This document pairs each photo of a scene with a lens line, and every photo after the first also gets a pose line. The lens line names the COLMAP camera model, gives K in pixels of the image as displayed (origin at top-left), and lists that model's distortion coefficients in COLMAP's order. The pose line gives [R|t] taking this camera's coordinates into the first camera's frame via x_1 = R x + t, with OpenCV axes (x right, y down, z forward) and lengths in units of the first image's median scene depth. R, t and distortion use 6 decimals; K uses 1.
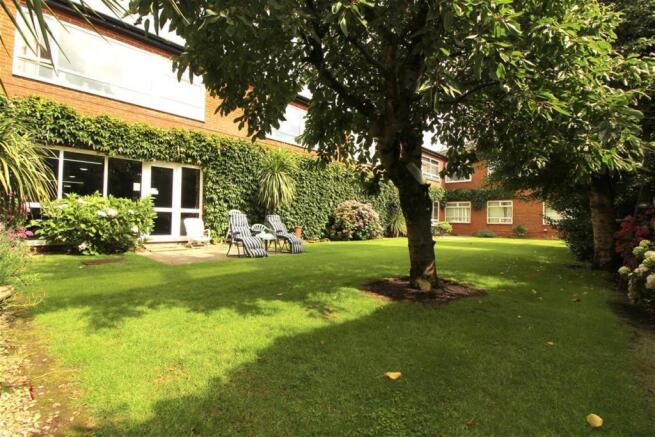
lens RADIAL K [[301.4, 0, 327.7], [0, 301.4, 217.0], [0, 0, 1]] dist [-0.027621, -0.001718]
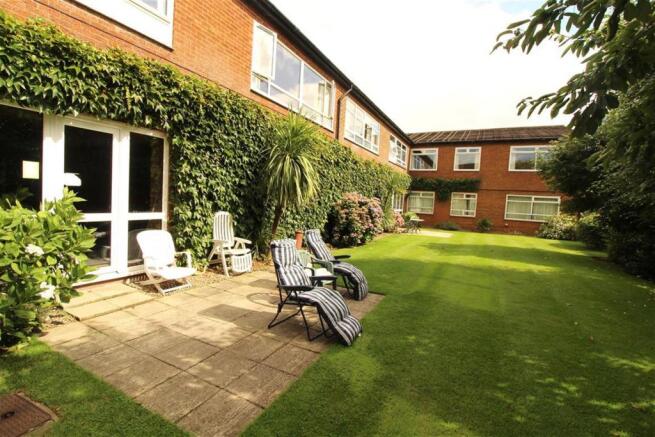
lens RADIAL K [[301.4, 0, 327.3], [0, 301.4, 218.1], [0, 0, 1]] dist [-0.027621, -0.001718]
pose [[0.953865, 0.012474, 0.299978, -0.306758], [-0.039033, 0.995809, 0.082707, -0.073487], [-0.297689, -0.090600, 0.950354, 0.392921]]
